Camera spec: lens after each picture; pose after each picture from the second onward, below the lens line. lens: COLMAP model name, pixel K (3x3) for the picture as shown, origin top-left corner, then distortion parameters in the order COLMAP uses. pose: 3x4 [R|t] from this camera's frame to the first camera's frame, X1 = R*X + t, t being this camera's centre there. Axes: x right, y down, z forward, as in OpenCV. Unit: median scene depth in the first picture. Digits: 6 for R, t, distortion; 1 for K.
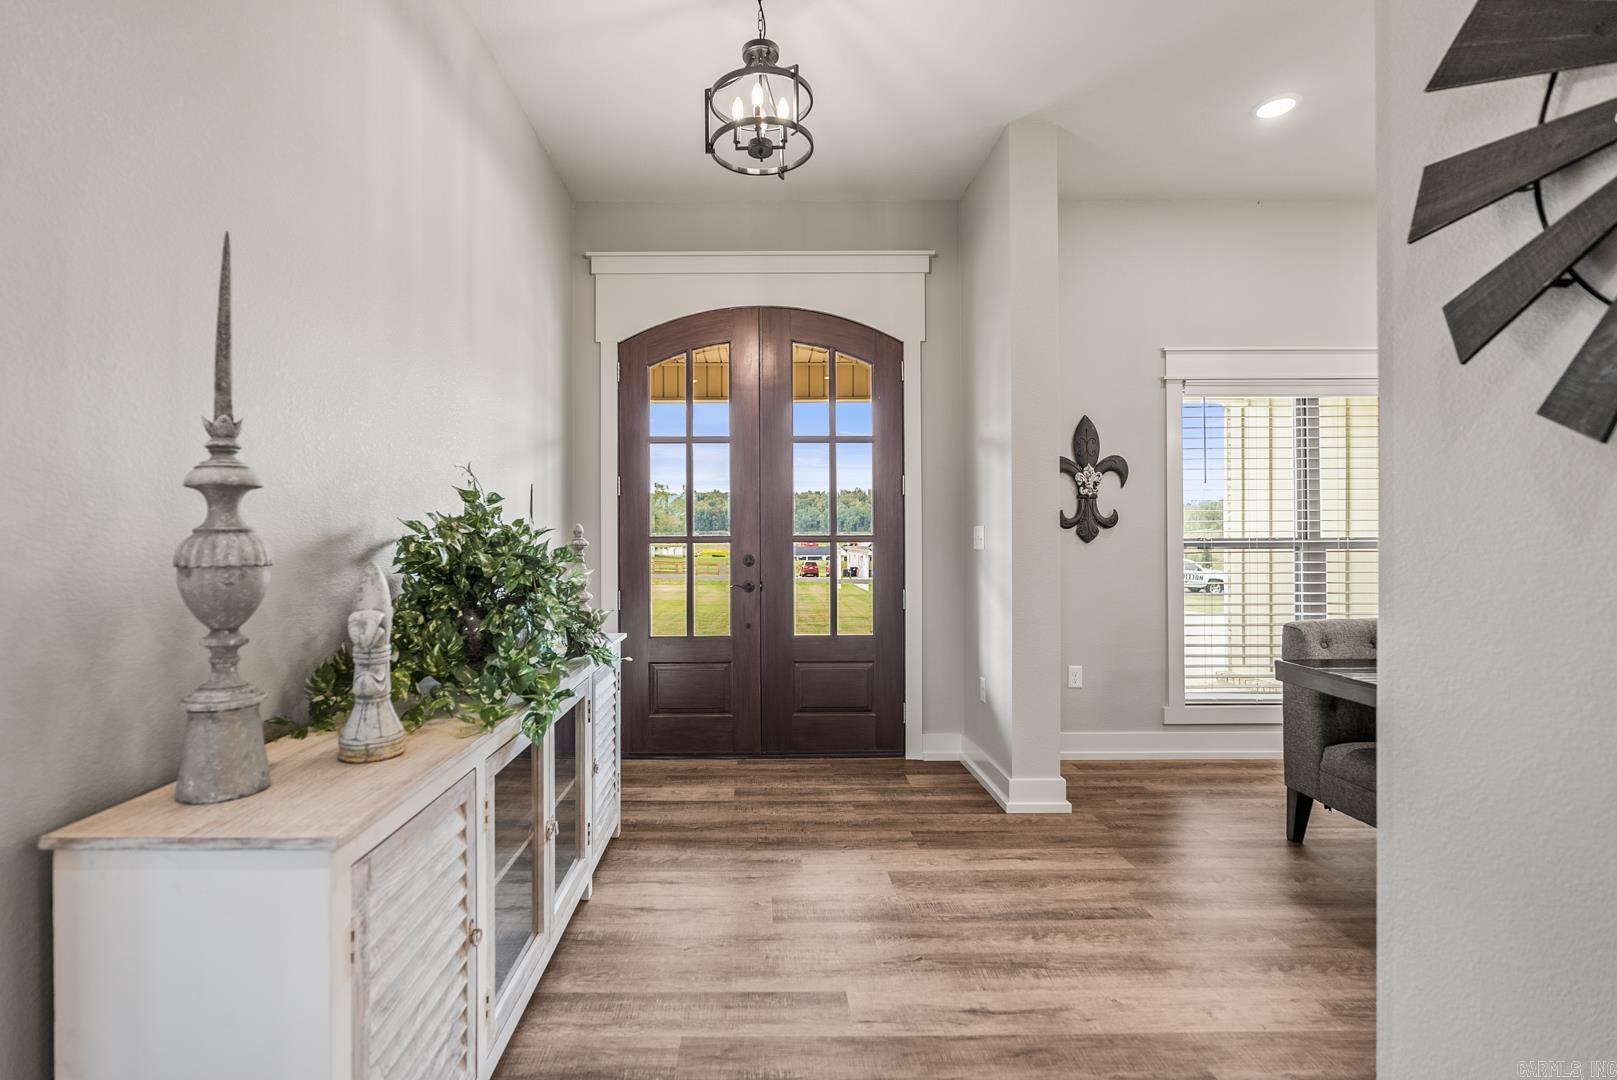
lens RADIAL K [[738.3, 0, 783.7], [0, 738.3, 554.2], [0, 0, 1]] dist [-0.005599, 0.002823]
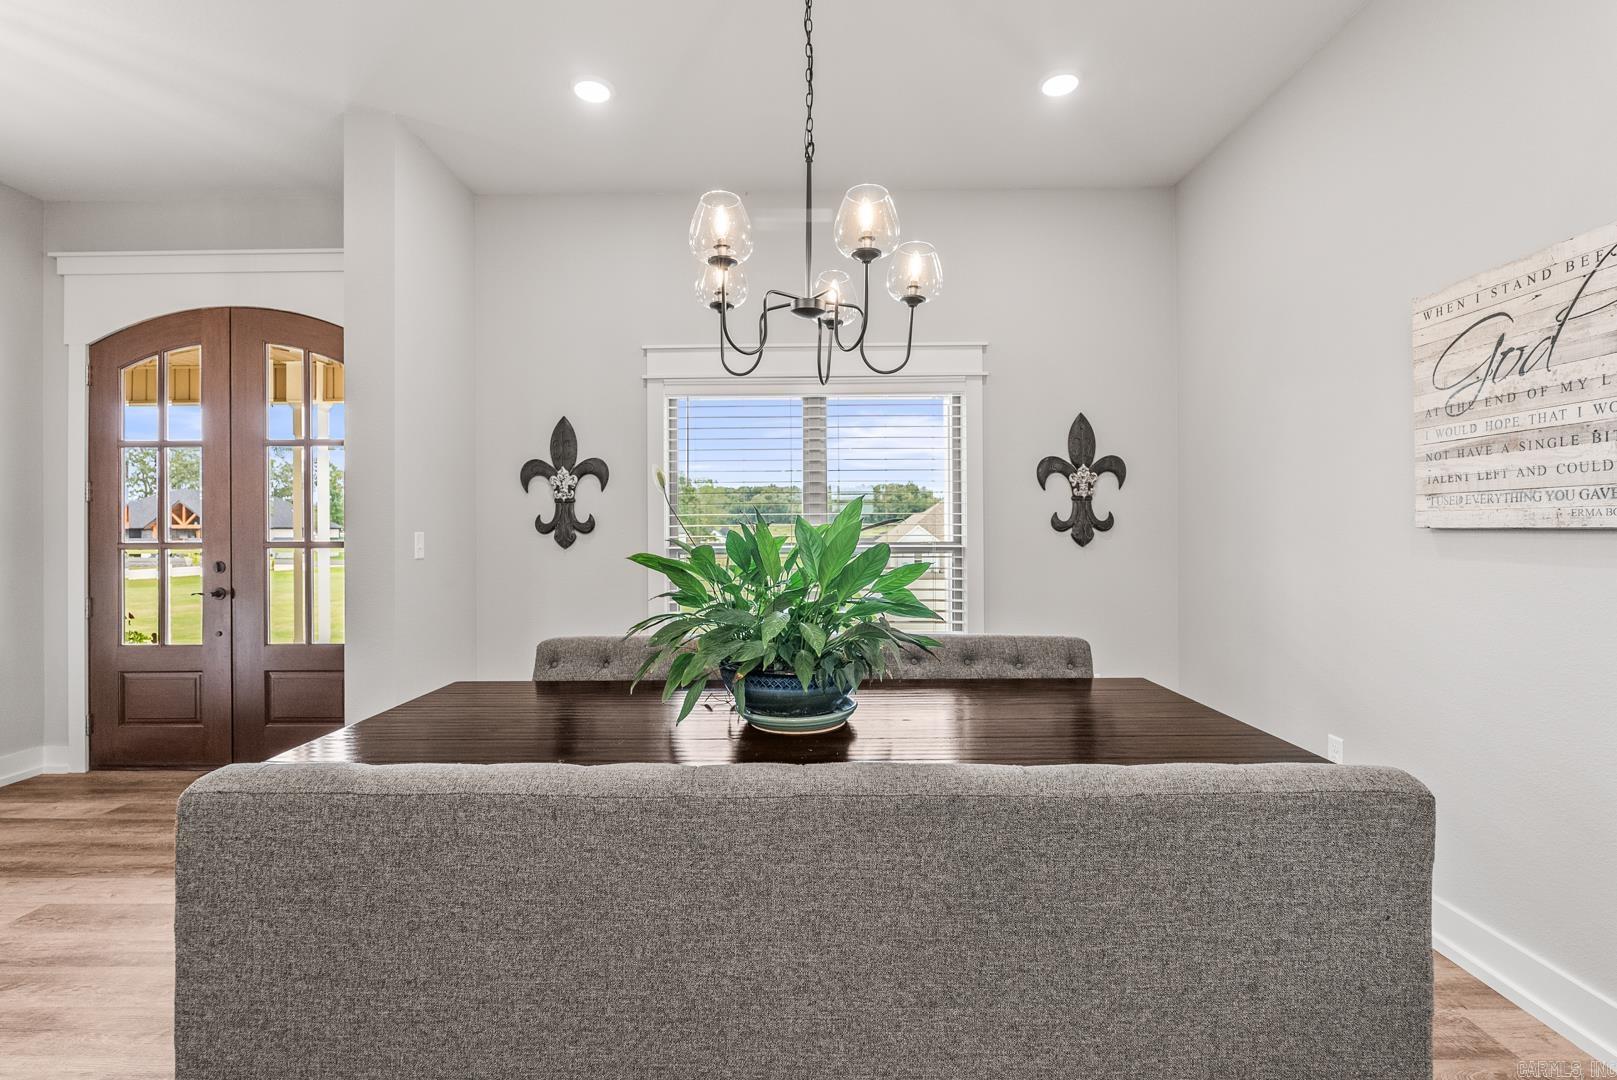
lens RADIAL K [[738.3, 0, 813.8], [0, 738.3, 536.7], [0, 0, 1]] dist [-0.005599, 0.002823]
pose [[0.999672, 0.000899, -0.025608, 0.760753], [-0.001534, 0.999692, -0.024786, -0.008139], [0.025578, 0.024817, 0.999365, 0.051408]]
